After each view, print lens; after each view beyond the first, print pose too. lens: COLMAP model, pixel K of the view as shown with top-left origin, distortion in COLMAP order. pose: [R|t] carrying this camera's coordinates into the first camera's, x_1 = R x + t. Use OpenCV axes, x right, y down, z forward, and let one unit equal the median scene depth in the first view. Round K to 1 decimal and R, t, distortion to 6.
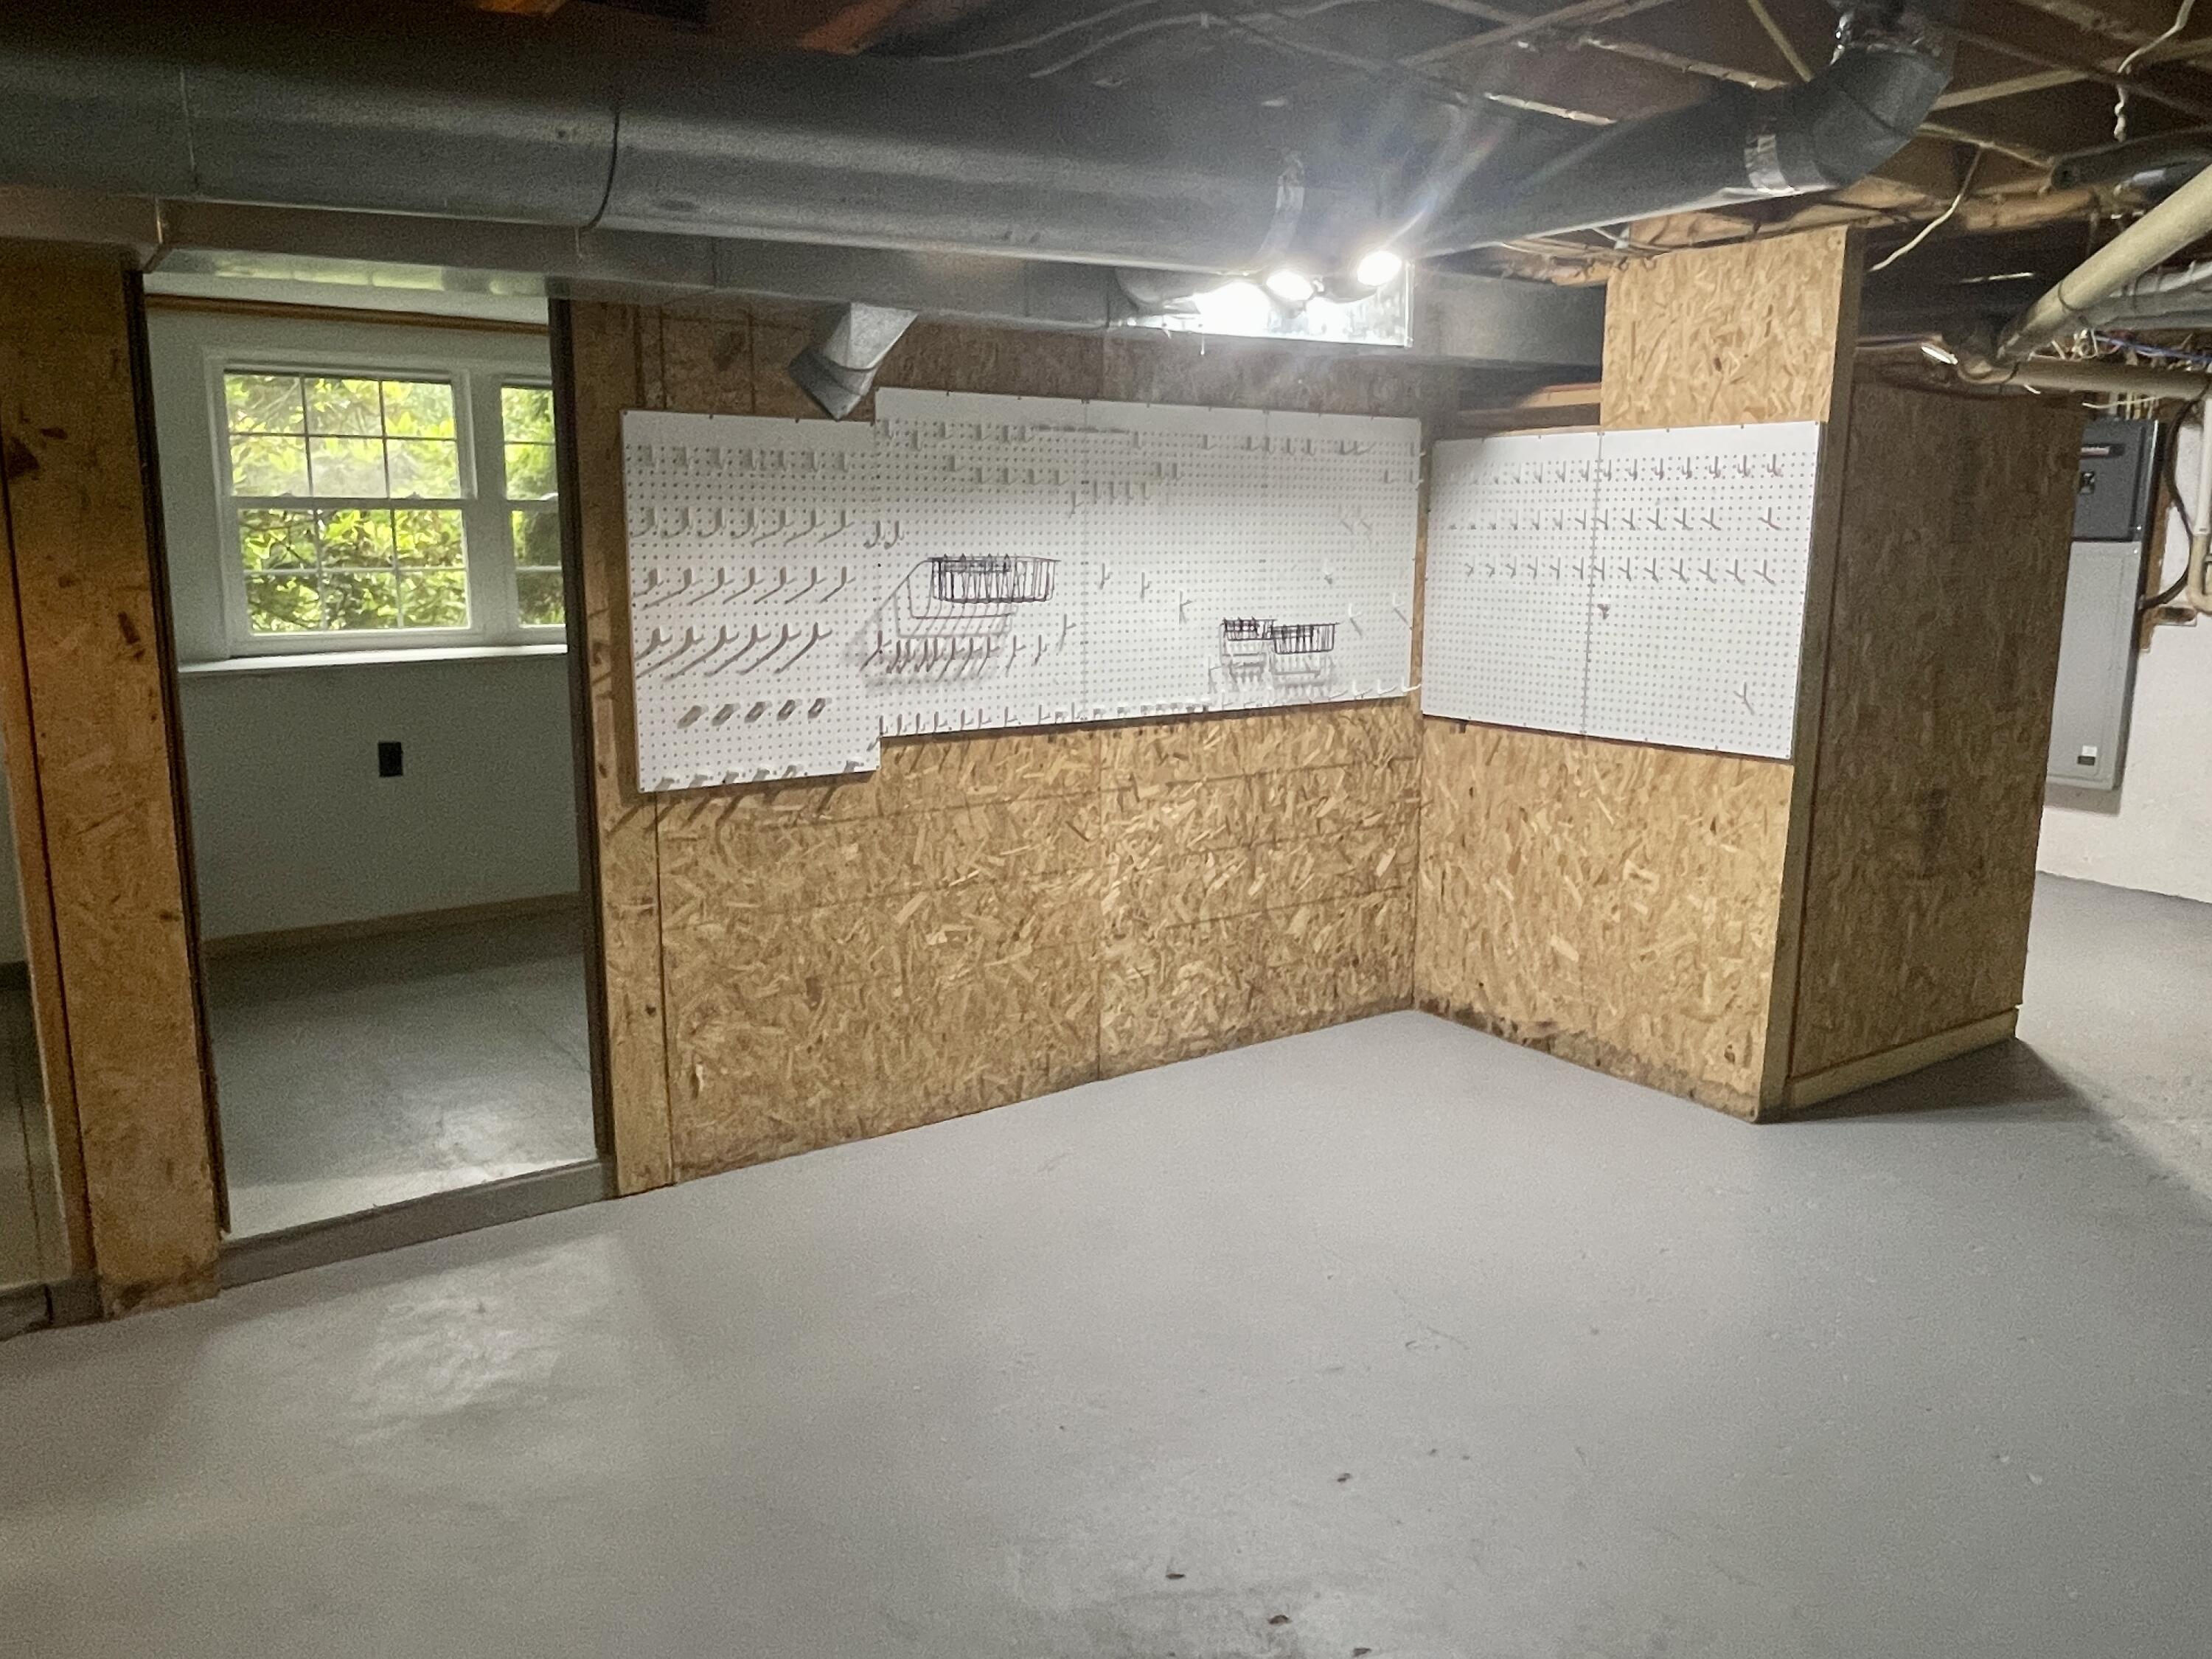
lens RADIAL K [[1678.3, 0, 1104.7], [0, 1678.3, 867.8], [0, 0, 1]] dist [-0.060856, -0.000706]
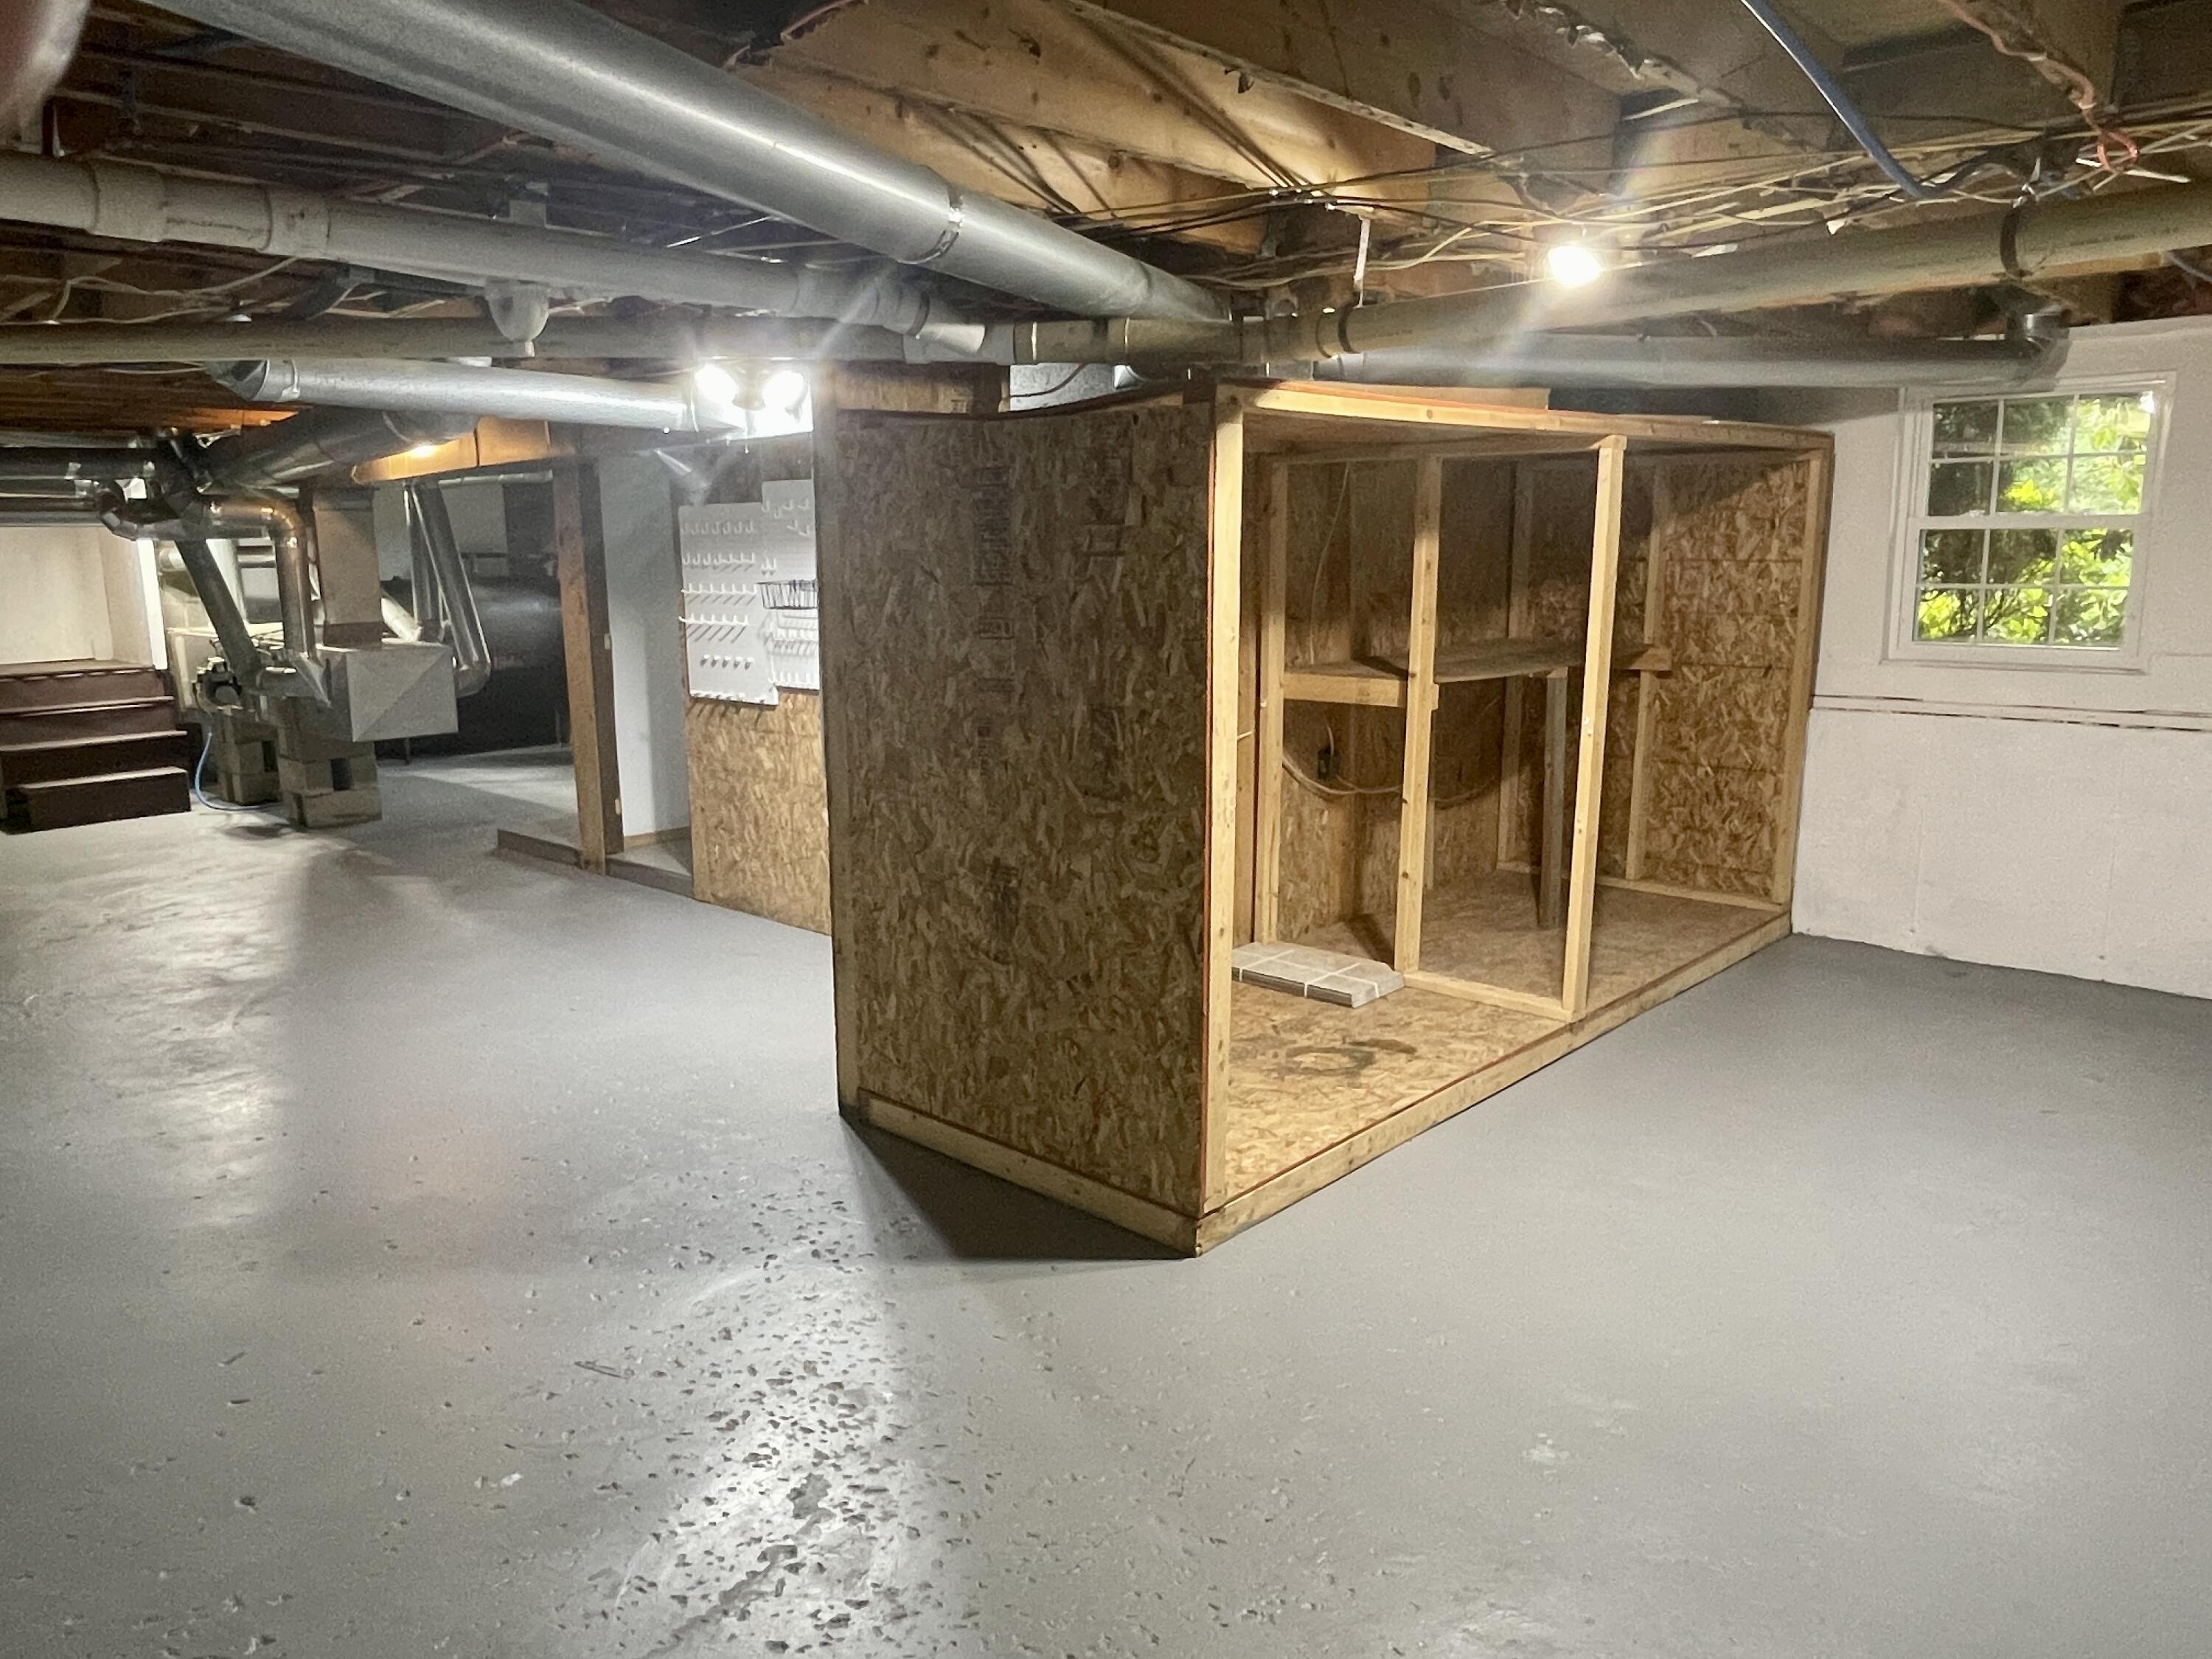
lens RADIAL K [[1530.2, 0, 1106.0], [0, 1530.2, 829.5], [0, 0, 1]] dist [-0.002160, -0.003500]
pose [[0.218562, 0.176257, -0.959773, 1.344759], [-0.191070, 0.972243, 0.135036, -0.193013], [0.956934, 0.153870, 0.246173, 0.878876]]
